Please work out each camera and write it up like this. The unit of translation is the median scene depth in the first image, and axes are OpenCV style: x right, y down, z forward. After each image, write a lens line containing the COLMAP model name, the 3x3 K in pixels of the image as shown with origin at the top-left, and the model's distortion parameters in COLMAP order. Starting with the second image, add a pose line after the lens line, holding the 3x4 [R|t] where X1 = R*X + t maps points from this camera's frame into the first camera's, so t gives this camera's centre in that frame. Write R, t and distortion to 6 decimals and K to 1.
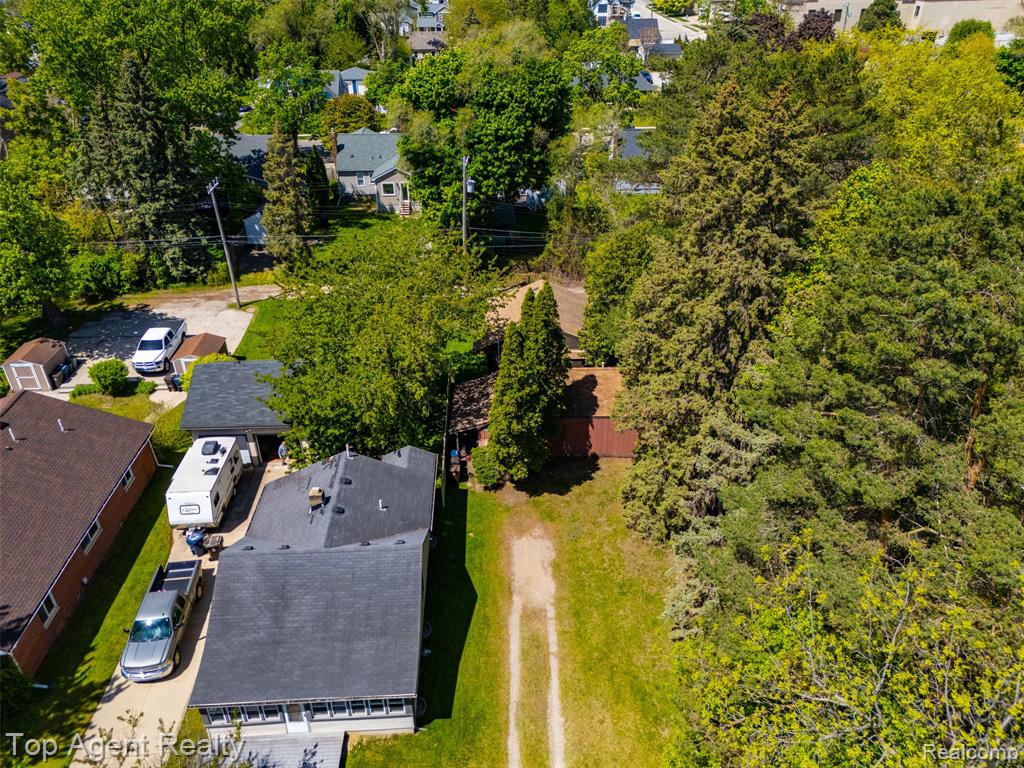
lens RADIAL K [[752.8, 0, 515.3], [0, 752.8, 385.3], [0, 0, 1]] dist [0.058842, -0.044696]
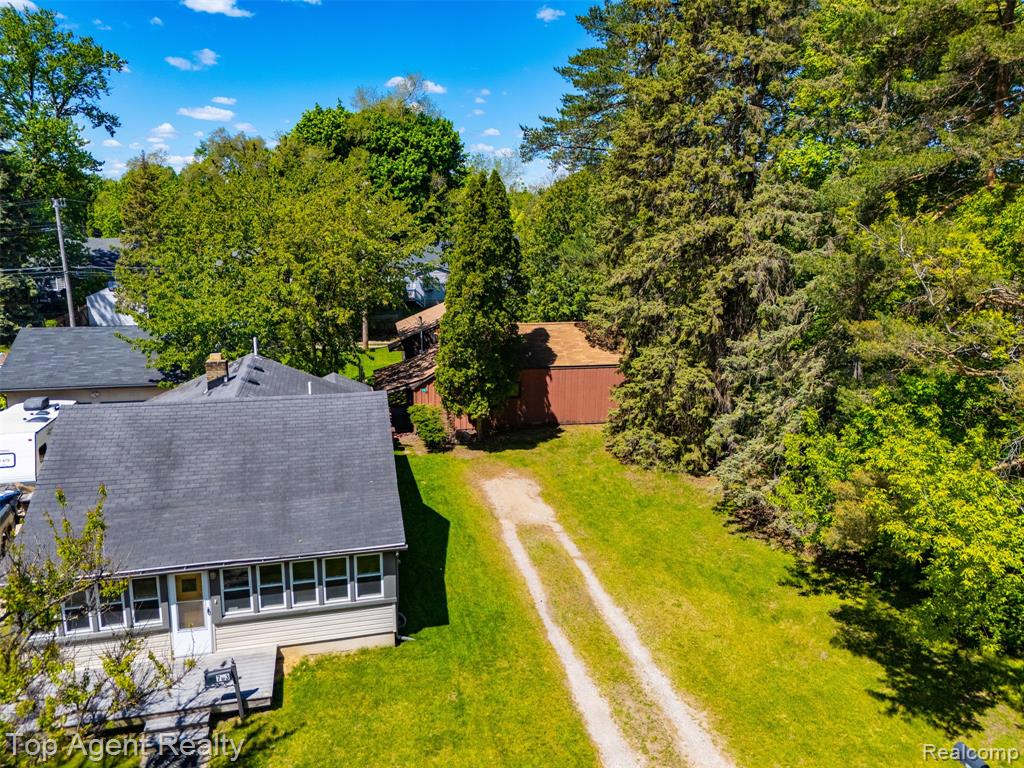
lens RADIAL K [[752.8, 0, 515.3], [0, 752.8, 385.3], [0, 0, 1]] dist [0.058842, -0.044696]
pose [[0.978619, -0.024761, 0.204188, -0.110267], [0.088204, 0.947335, -0.307858, 0.319851], [-0.185811, 0.319285, 0.929264, 0.247378]]
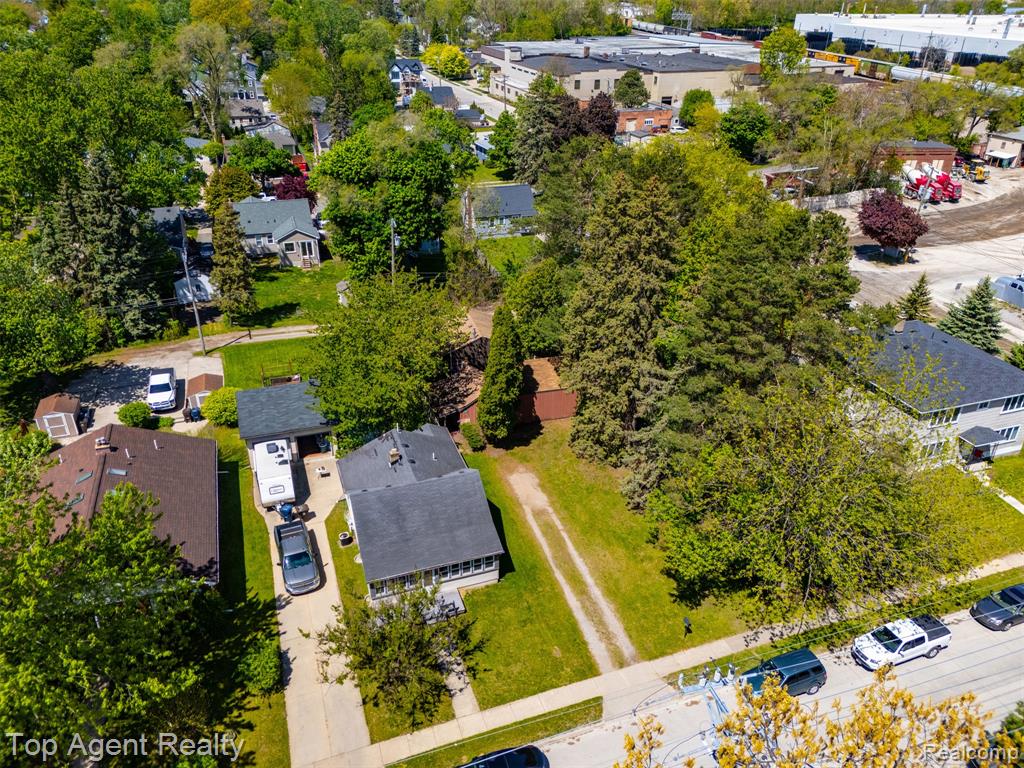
lens RADIAL K [[755.3, 0, 516.8], [0, 755.3, 380.4], [0, 0, 1]] dist [0.071651, -0.060666]
pose [[0.955561, -0.116398, 0.270842, -0.333851], [0.132408, 0.990324, -0.041547, 0.076104], [-0.263386, 0.075562, 0.961727, -0.401352]]
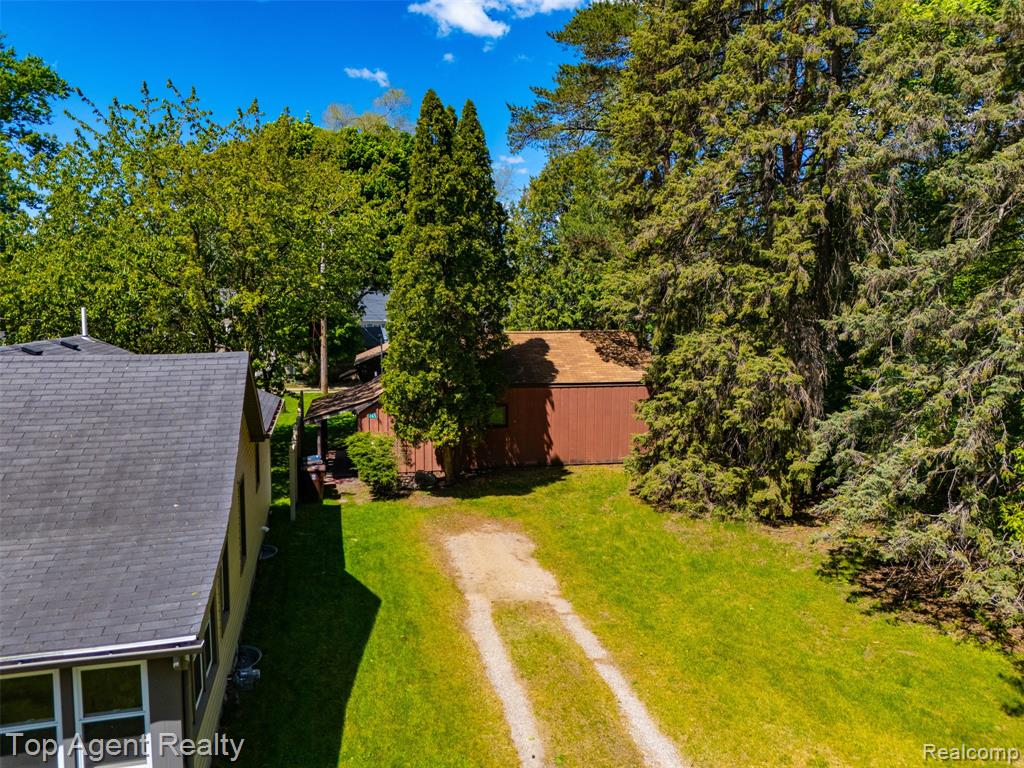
lens RADIAL K [[755.3, 0, 516.8], [0, 755.3, 380.4], [0, 0, 1]] dist [0.071651, -0.060666]
pose [[0.977968, -0.010657, 0.208483, -0.052756], [0.099096, 0.902702, -0.418699, 0.297070], [-0.183736, 0.430134, 0.883870, 0.475328]]
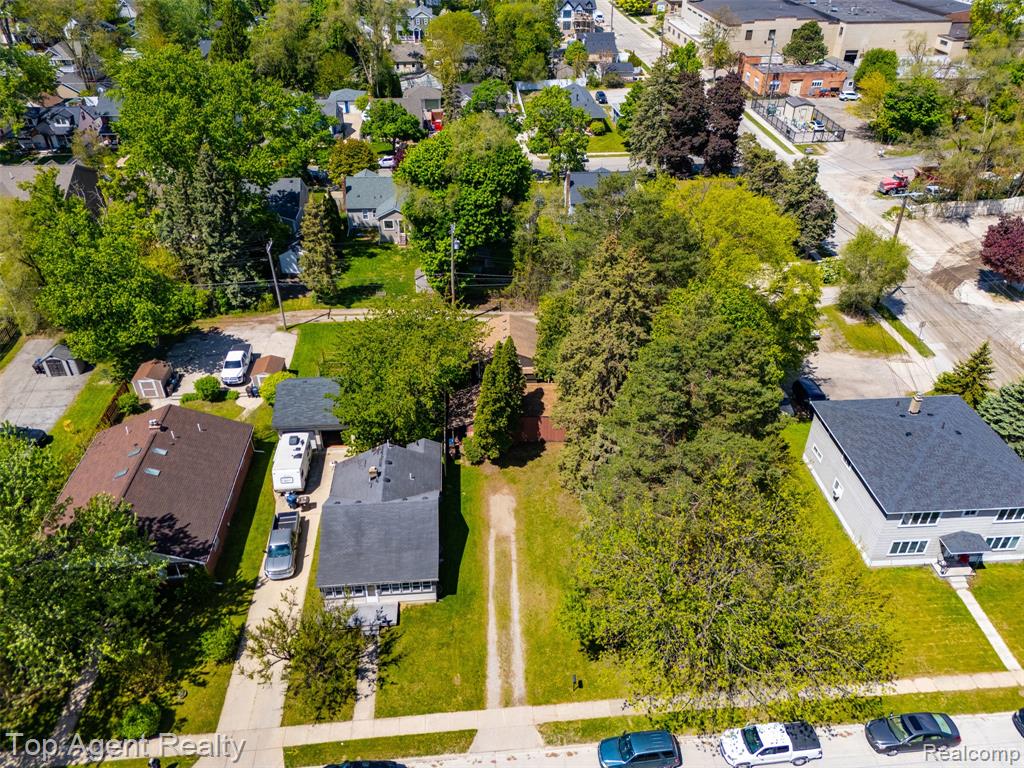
lens RADIAL K [[755.3, 0, 516.8], [0, 755.3, 380.4], [0, 0, 1]] dist [0.071651, -0.060666]
pose [[0.999376, -0.010008, 0.033880, 0.001649], [0.008450, 0.998915, 0.045799, -0.105448], [-0.034302, -0.045484, 0.998376, -0.550918]]
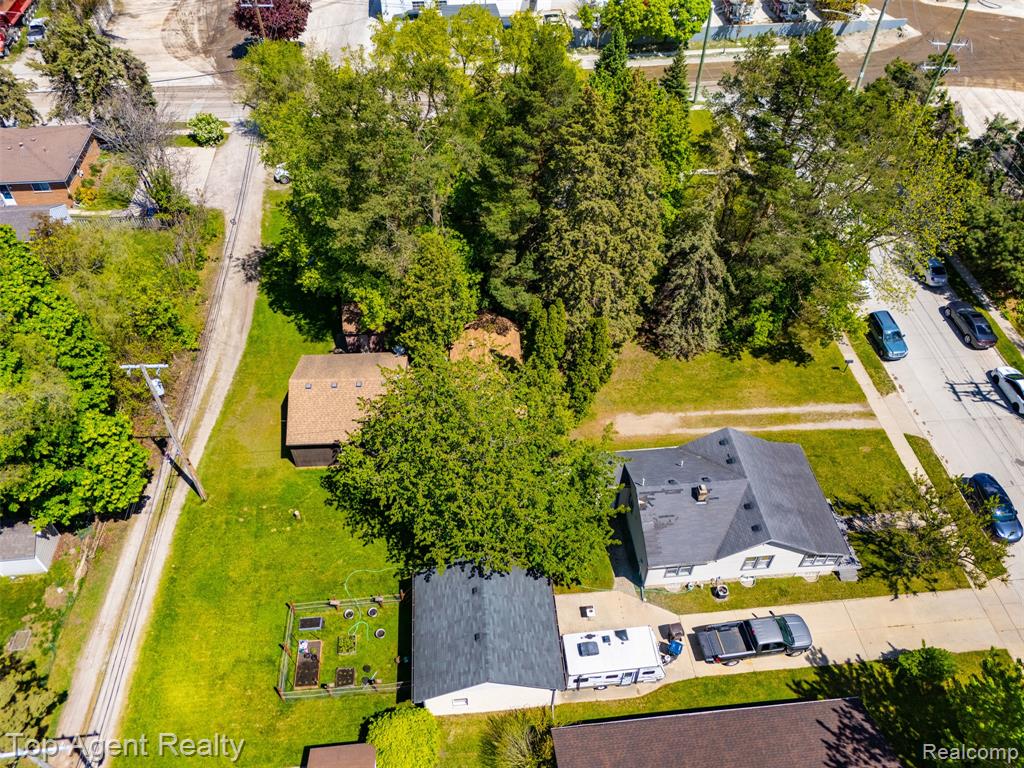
lens RADIAL K [[755.3, 0, 516.8], [0, 755.3, 380.4], [0, 0, 1]] dist [0.071651, -0.060666]
pose [[-0.064896, -0.718181, 0.692824, -0.813724], [0.507286, 0.574140, 0.642670, -0.779267], [-0.859331, 0.393166, 0.327064, 0.613766]]
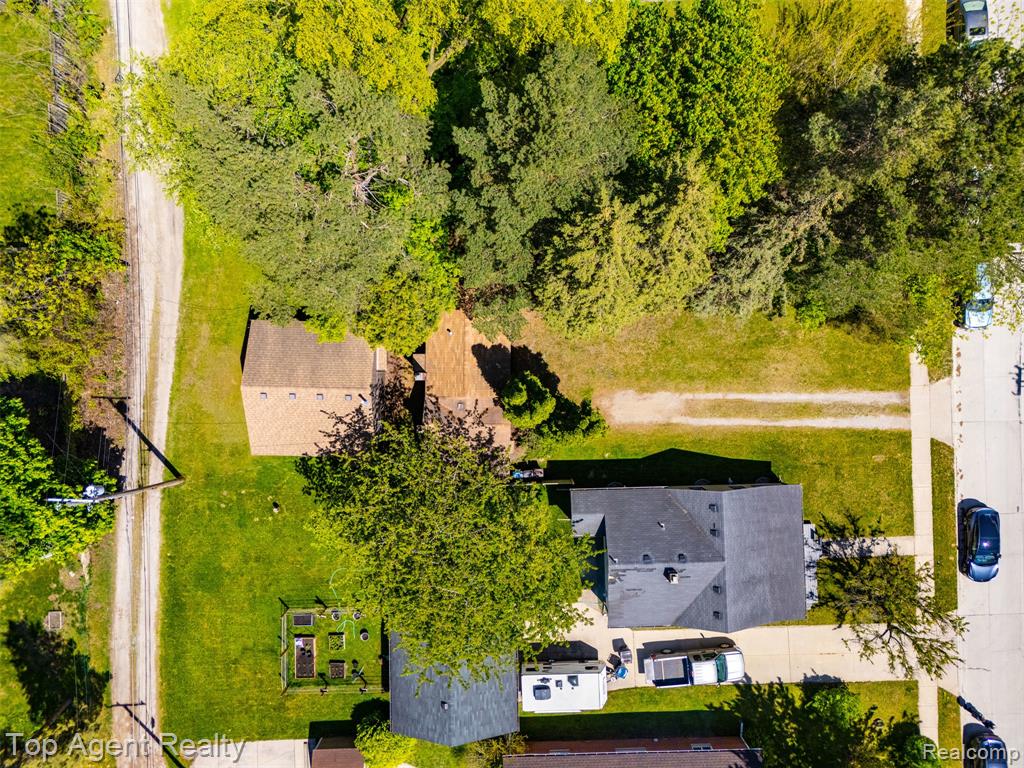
lens RADIAL K [[755.3, 0, 516.8], [0, 755.3, 380.4], [0, 0, 1]] dist [0.071651, -0.060666]
pose [[0.007928, -0.999958, 0.004632, 0.055234], [0.527642, 0.008118, 0.849428, -0.887735], [-0.849430, -0.004290, 0.527684, 0.430279]]
